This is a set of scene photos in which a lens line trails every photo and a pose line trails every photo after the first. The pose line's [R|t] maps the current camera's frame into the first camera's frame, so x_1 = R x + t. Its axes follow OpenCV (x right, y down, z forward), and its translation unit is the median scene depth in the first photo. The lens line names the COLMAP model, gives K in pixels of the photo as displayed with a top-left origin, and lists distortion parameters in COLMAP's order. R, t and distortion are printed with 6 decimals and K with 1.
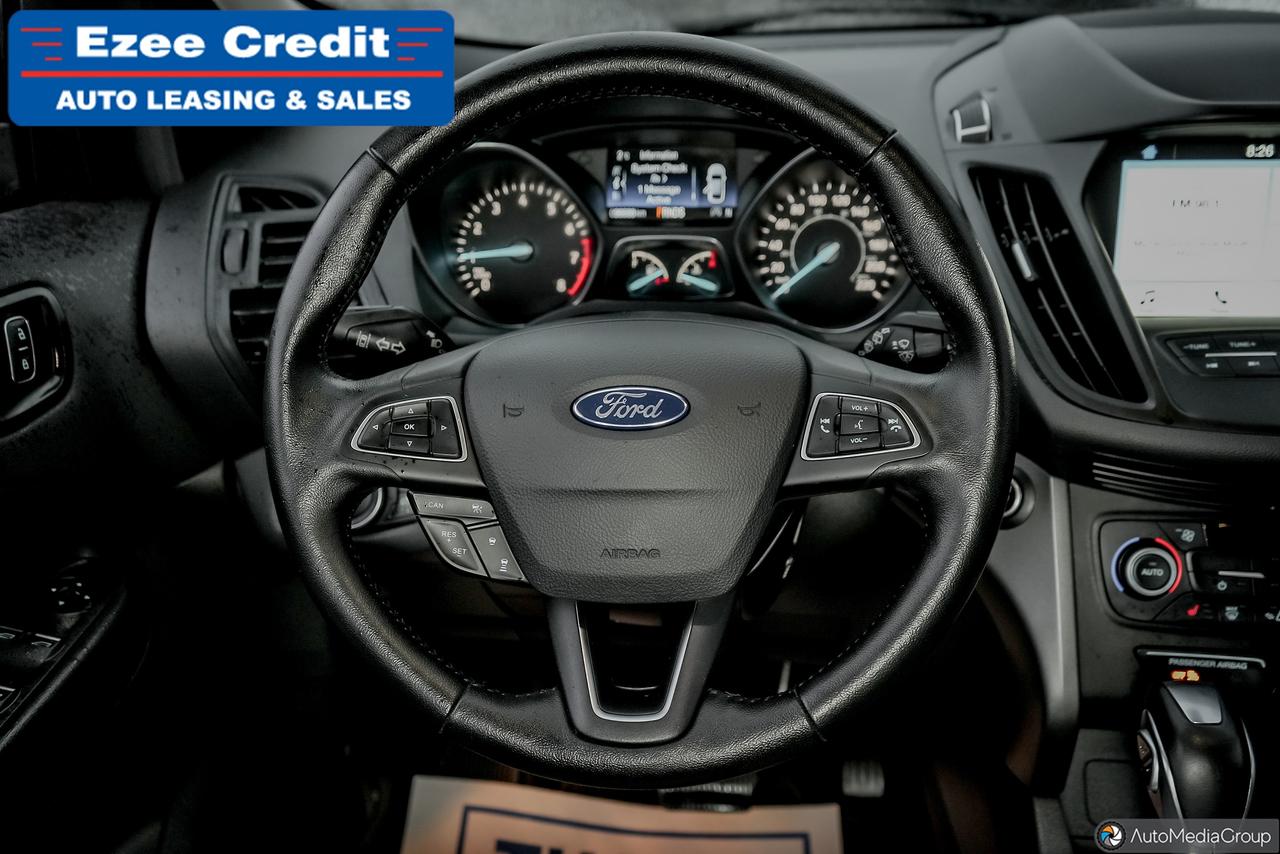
lens RADIAL K [[1211.1, 0, 640.0], [0, 1211.1, 427.0], [0, 0, 1]] dist [0.007580, -0.000024]
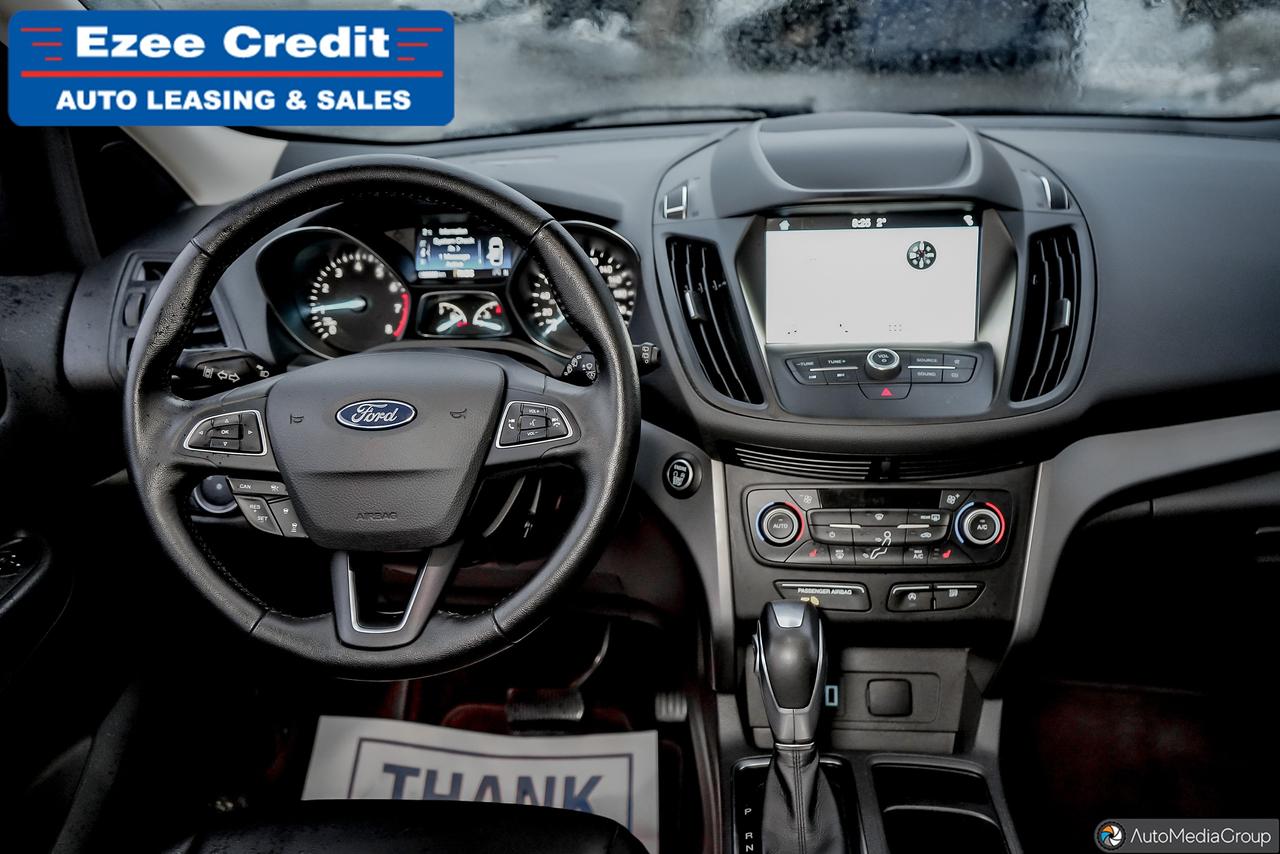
lens RADIAL K [[1089.4, 0, 640.0], [0, 1089.4, 427.0], [0, 0, 1]] dist [-0.013344, 0.003914]
pose [[0.999618, -0.023534, 0.014496, 0.199729], [0.023838, 0.999492, -0.021159, 0.023378], [-0.013991, 0.021496, 0.999671, -0.206203]]
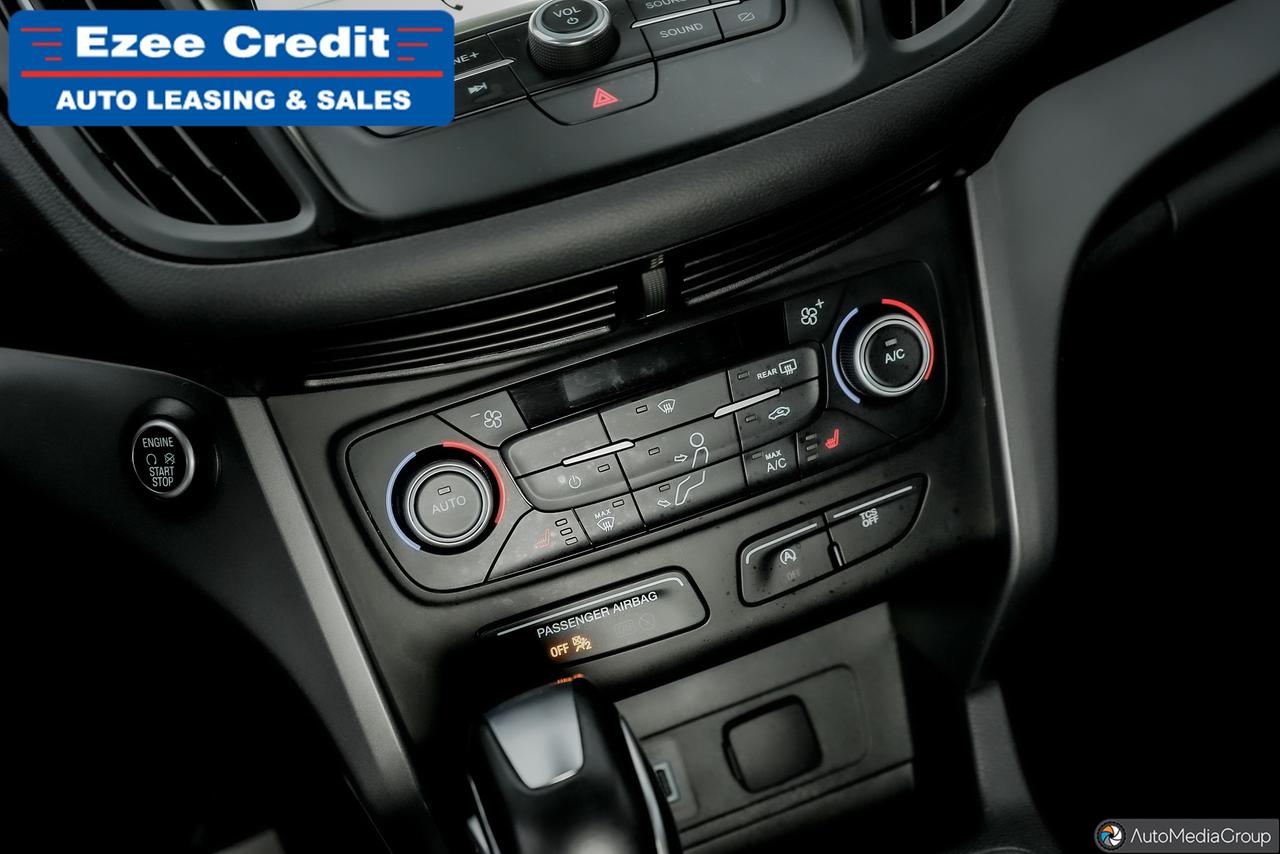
lens RADIAL K [[1255.8, 0, 640.0], [0, 1255.8, 427.0], [0, 0, 1]] dist [0.006775, -0.002241]
pose [[0.903399, -0.336715, 0.265506, 0.293455], [0.313318, 0.941067, 0.127380, 0.032866], [-0.292750, -0.031887, 0.955657, 0.345368]]
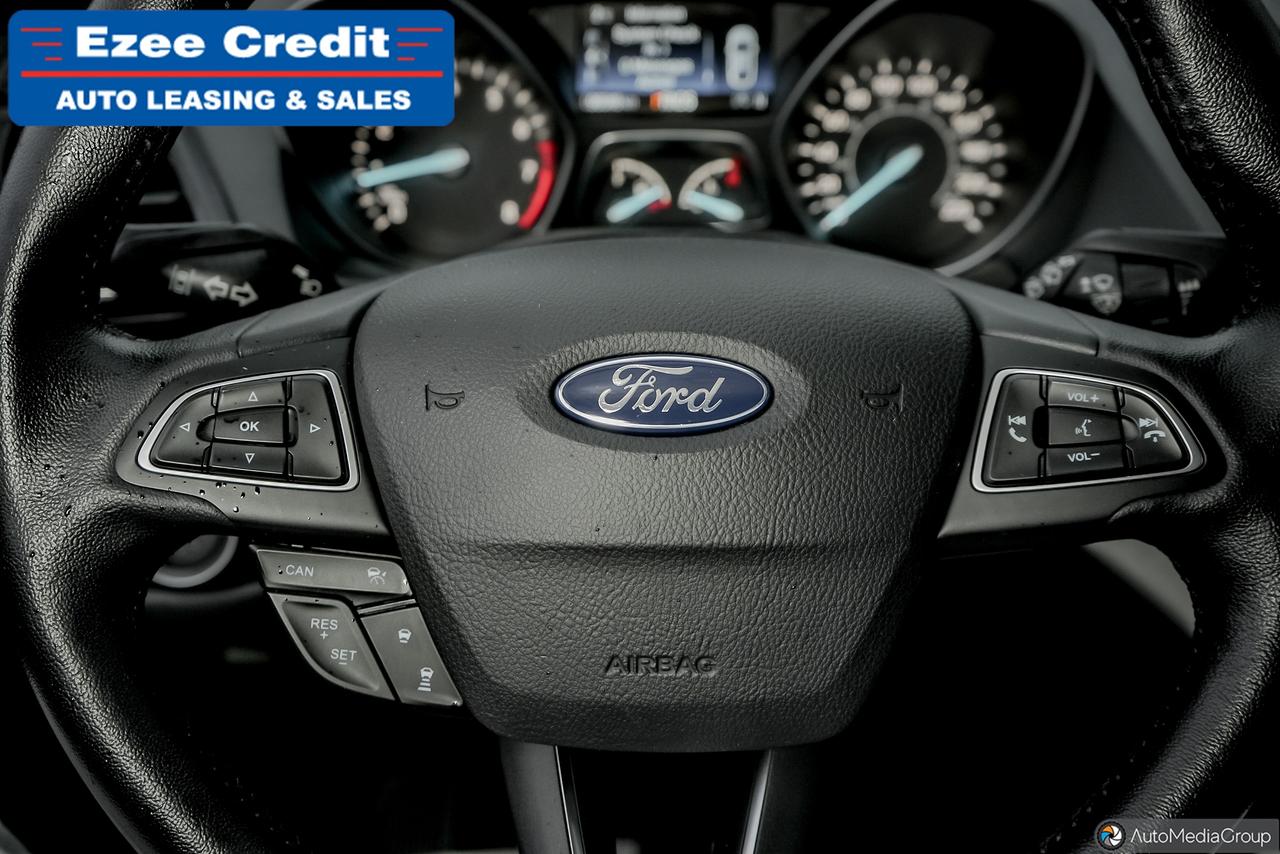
lens RADIAL K [[1255.8, 0, 640.0], [0, 1255.8, 427.0], [0, 0, 1]] dist [0.006775, -0.002241]
pose [[0.998552, -0.007393, 0.053284, -0.031706], [0.006674, 0.999884, 0.013656, -0.005922], [-0.053378, -0.013281, 0.998486, 0.303910]]
